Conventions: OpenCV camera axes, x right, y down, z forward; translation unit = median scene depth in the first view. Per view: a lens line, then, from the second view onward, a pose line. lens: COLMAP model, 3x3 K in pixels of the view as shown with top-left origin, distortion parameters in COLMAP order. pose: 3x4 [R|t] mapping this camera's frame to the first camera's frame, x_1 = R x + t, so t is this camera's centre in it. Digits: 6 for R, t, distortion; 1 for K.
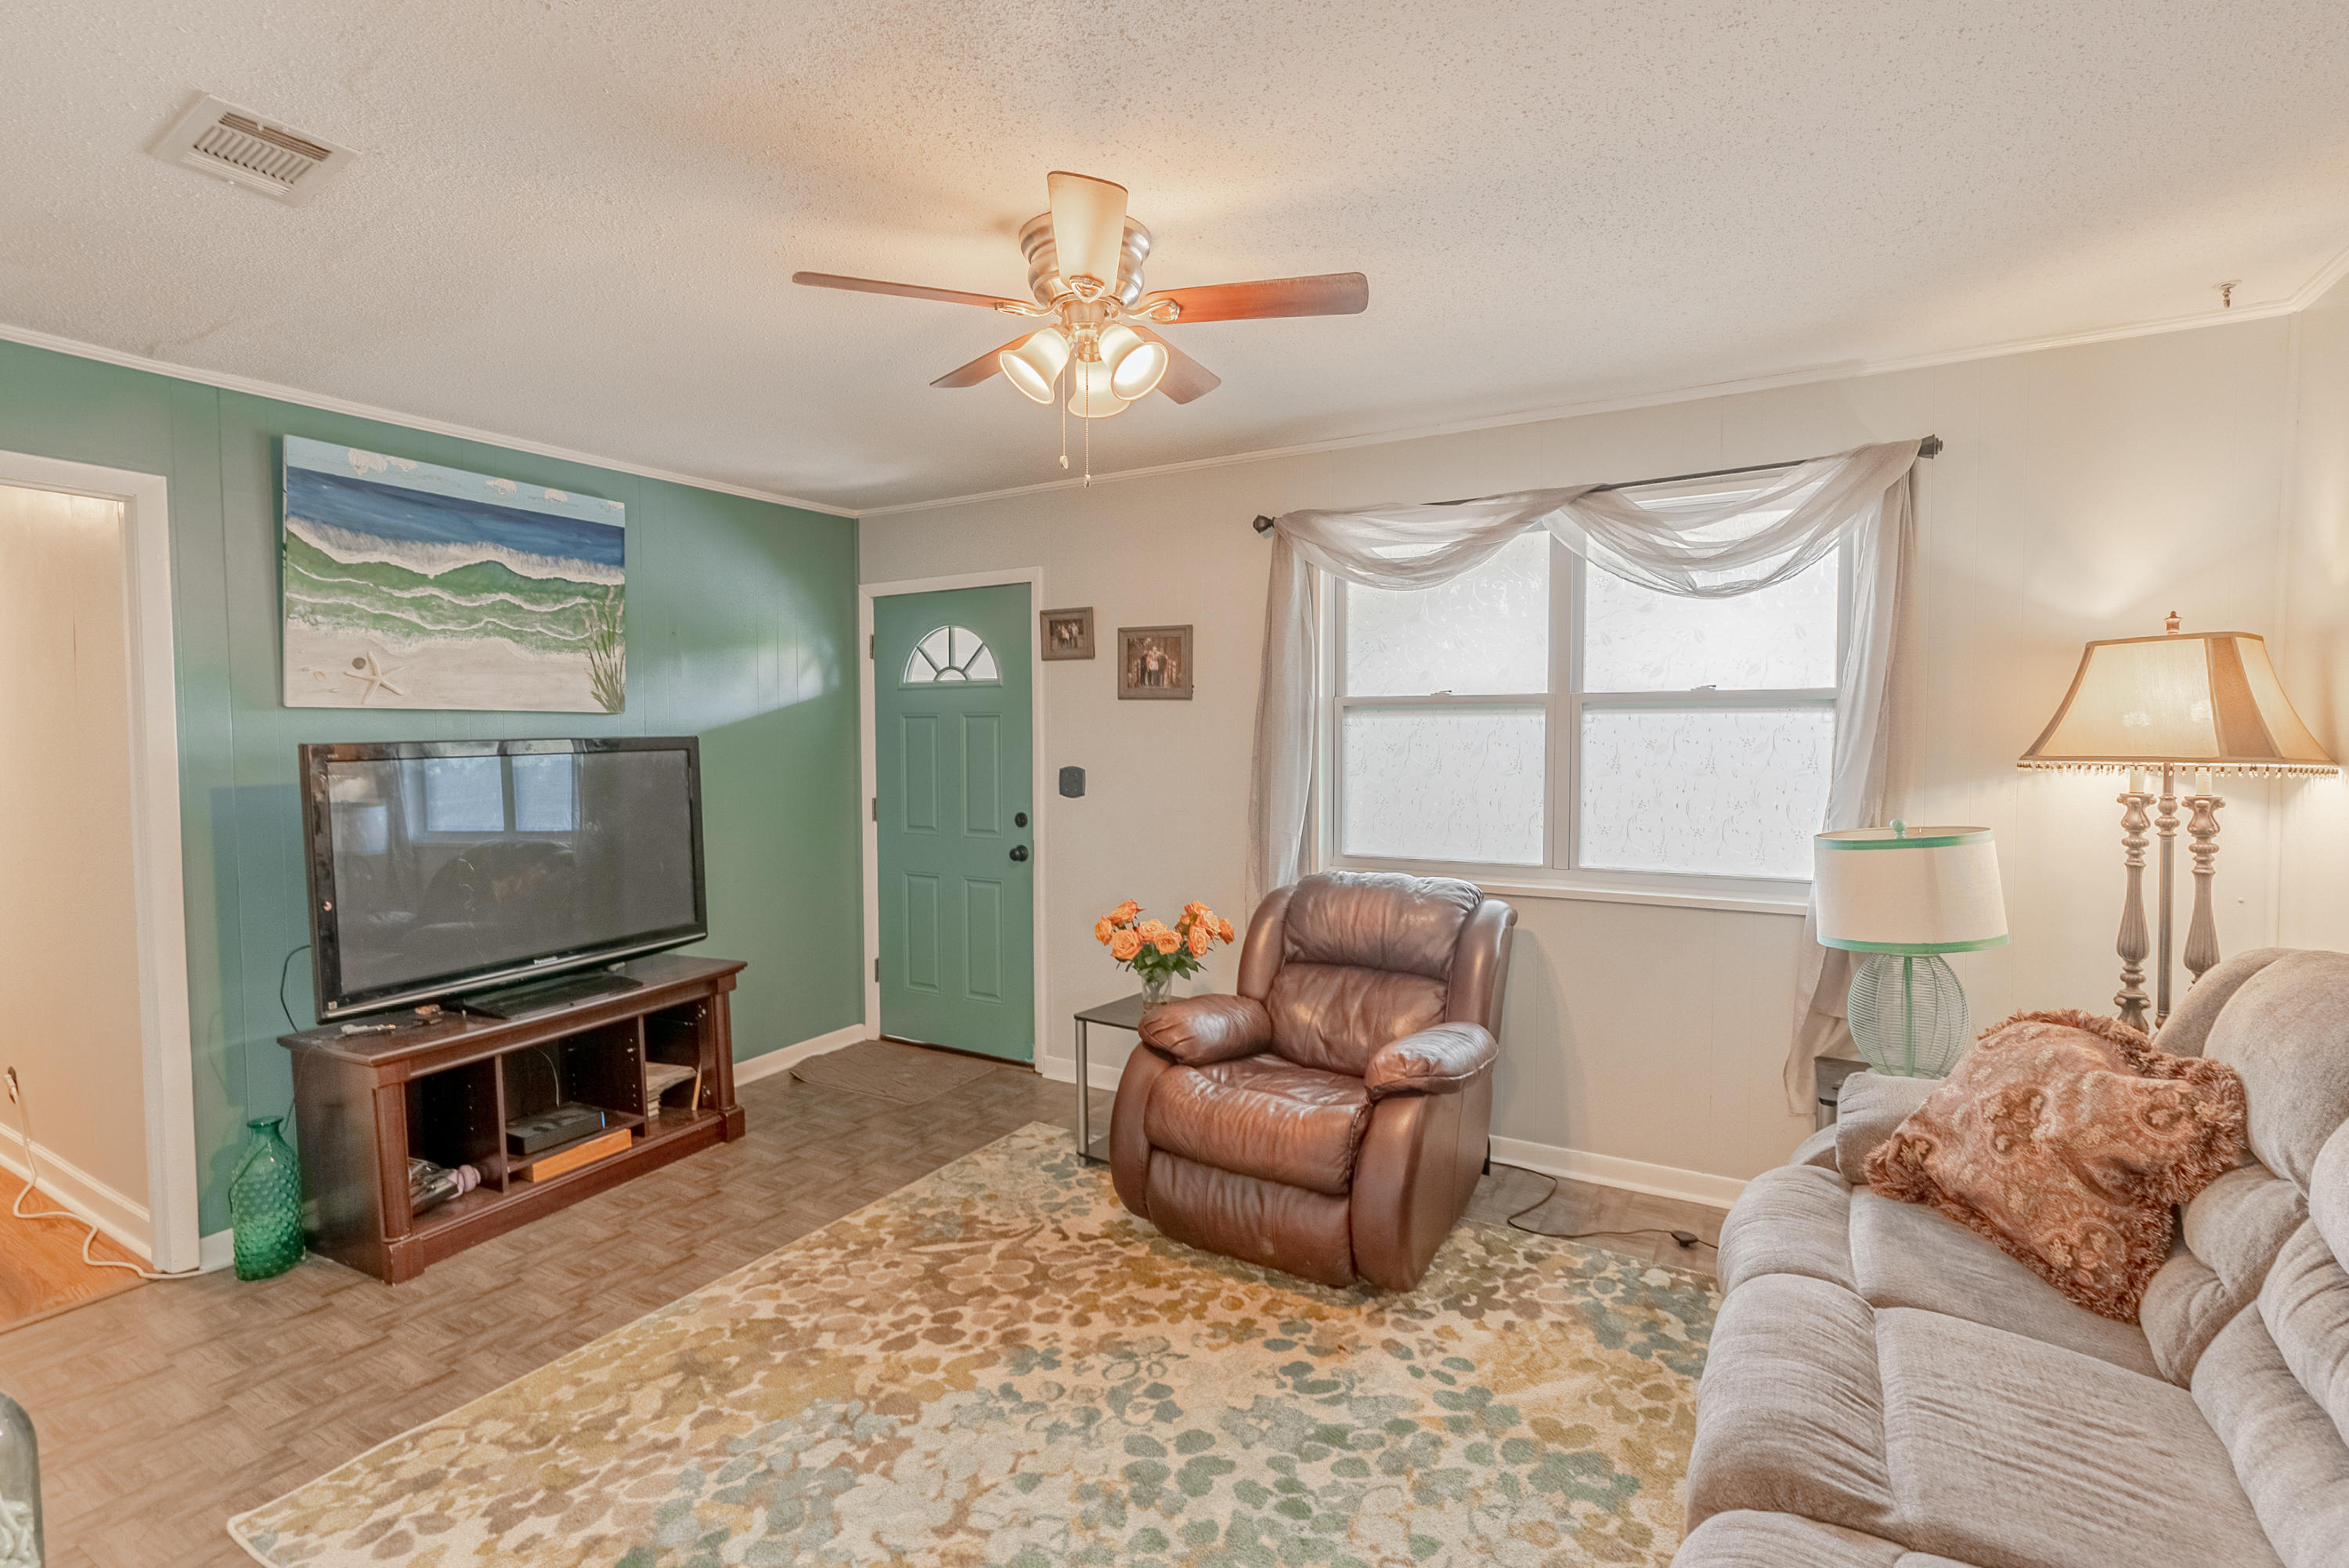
lens RADIAL K [[1065.0, 0, 1185.9], [0, 1065.0, 780.2], [0, 0, 1]] dist [-0.015447, 0.006124]
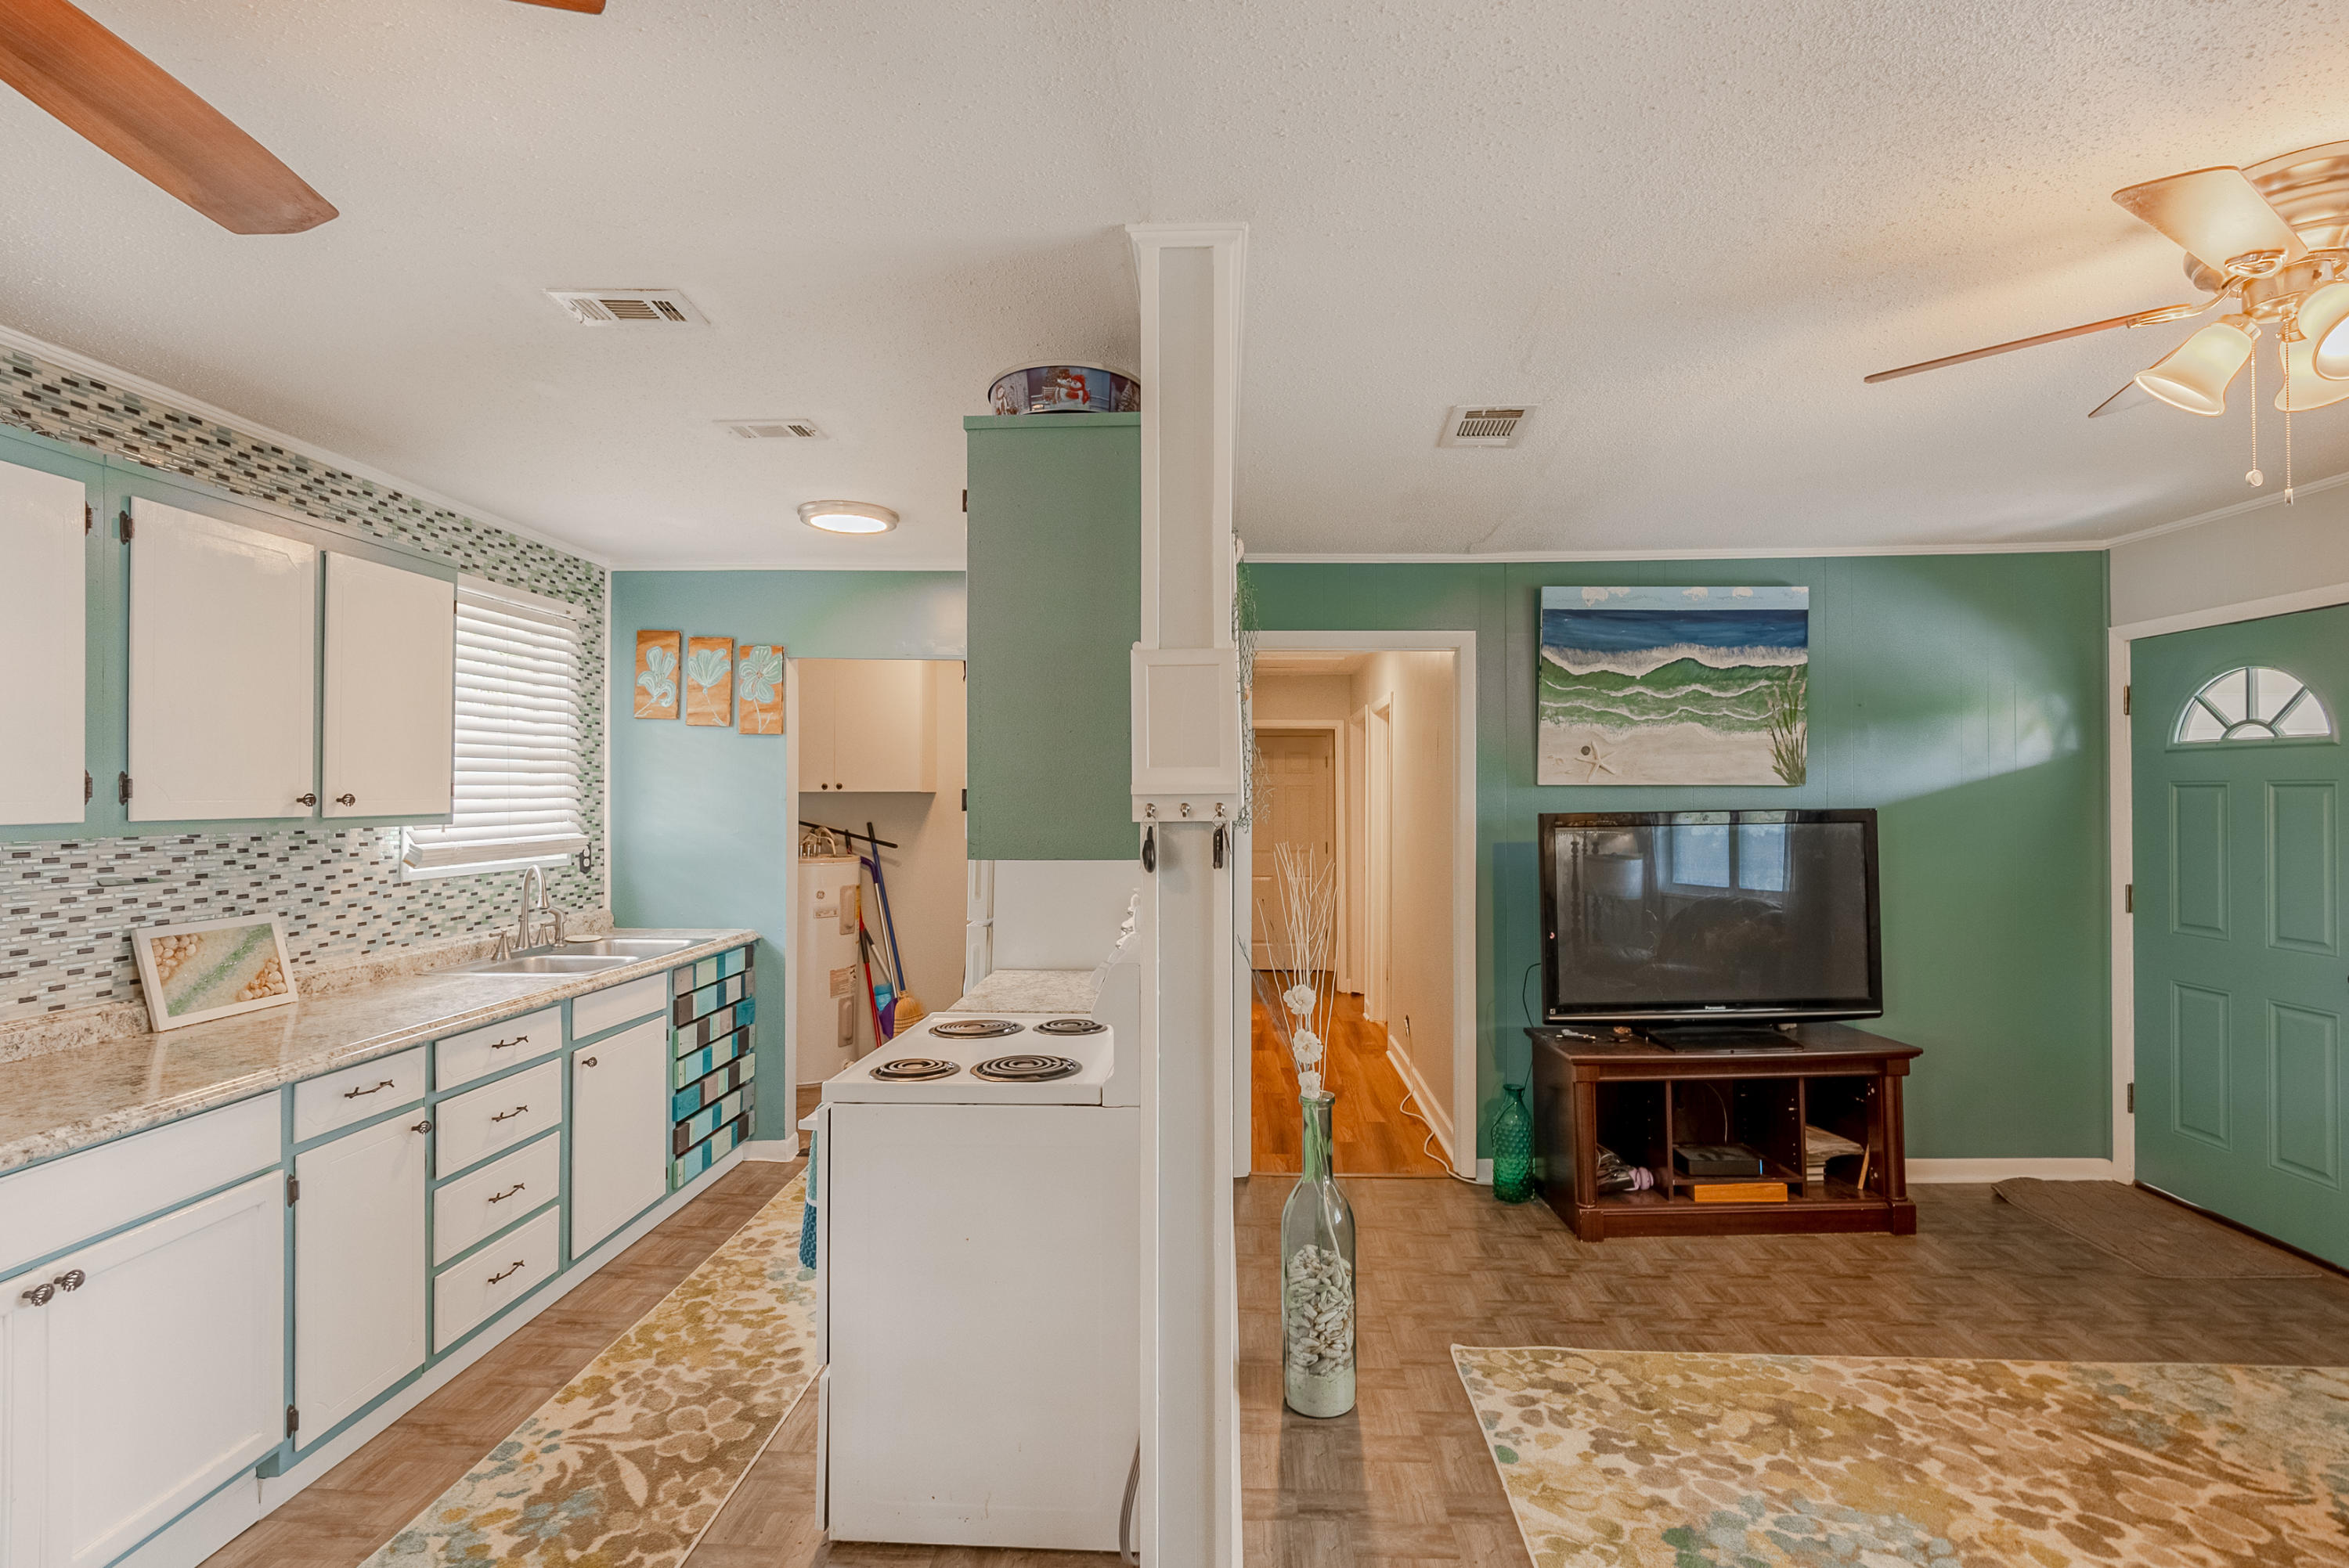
lens RADIAL K [[1065.4, 0, 1186.1], [0, 1065.4, 782.0], [0, 0, 1]] dist [-0.008282, 0.002573]
pose [[0.460868, -0.006613, -0.887444, 0.164449], [-0.039936, 0.998805, -0.028182, -0.017526], [0.886570, 0.048430, 0.460053, -0.034043]]
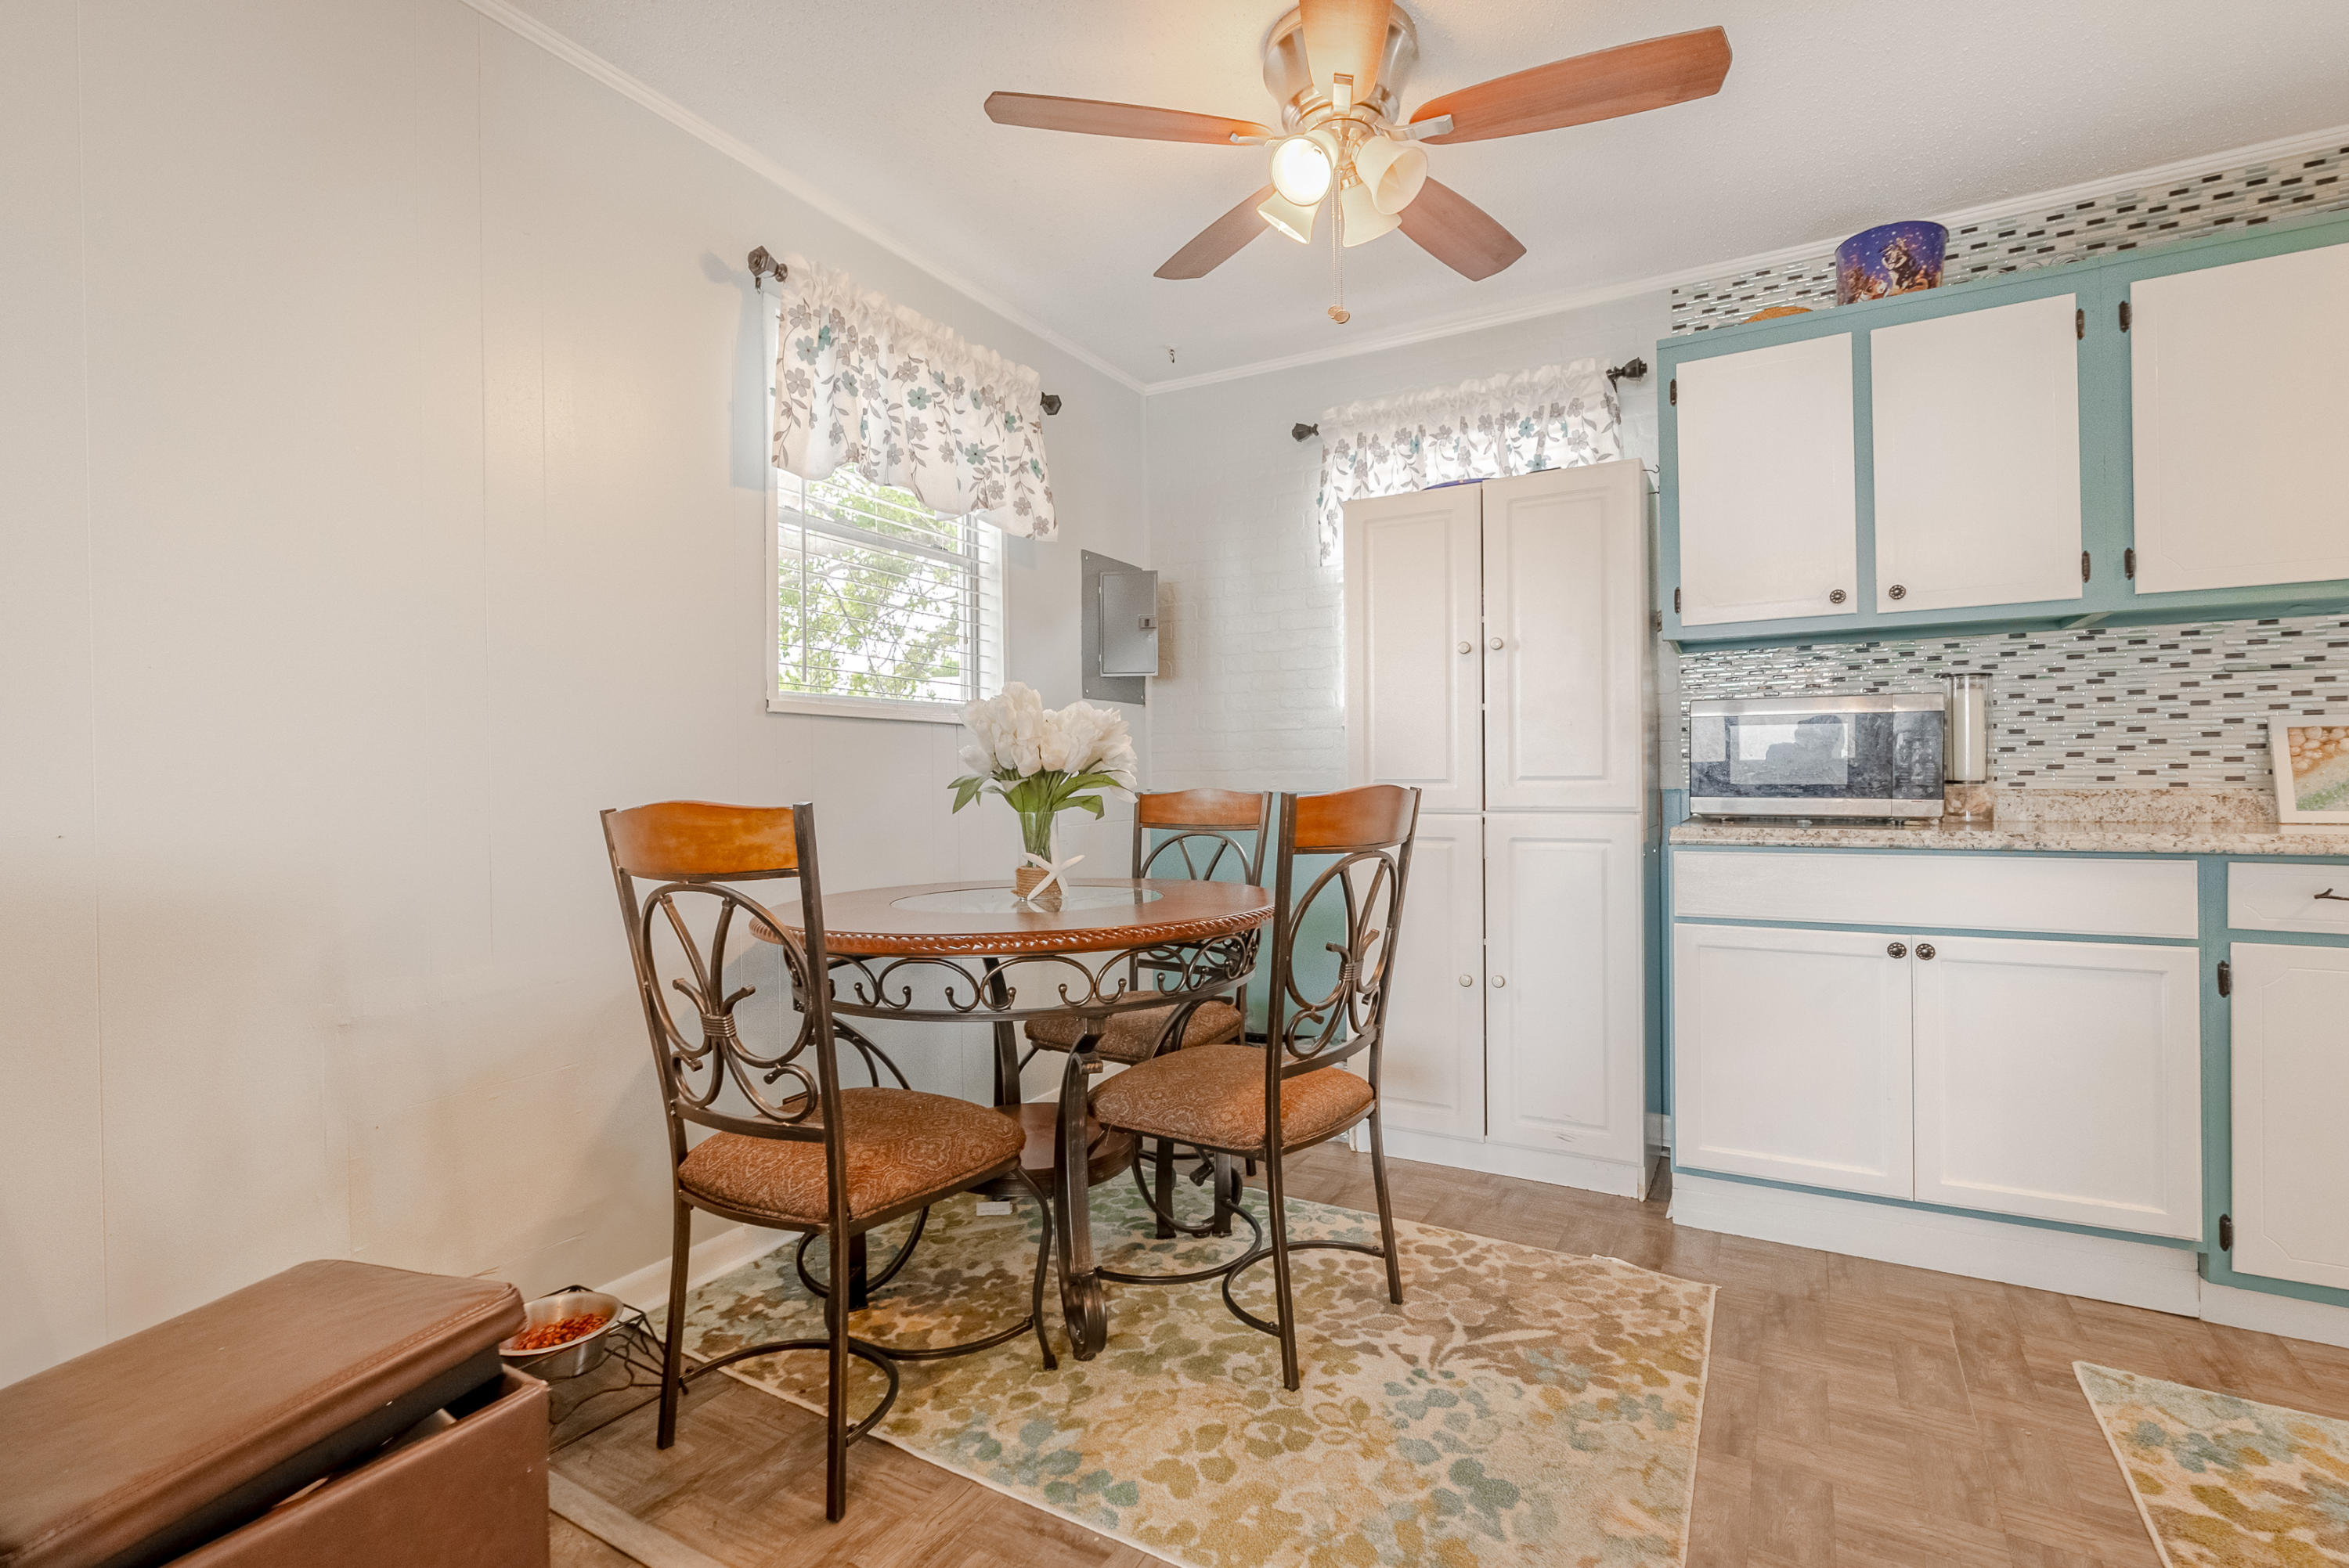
lens RADIAL K [[1062.4, 0, 1182.7], [0, 1062.4, 782.4], [0, 0, 1]] dist [-0.007279, 0.001035]
pose [[-0.999847, 0.017353, -0.002205, -0.138155], [0.017227, 0.998701, 0.047958, 0.109505], [0.003035, 0.047913, -0.998847, 0.440134]]
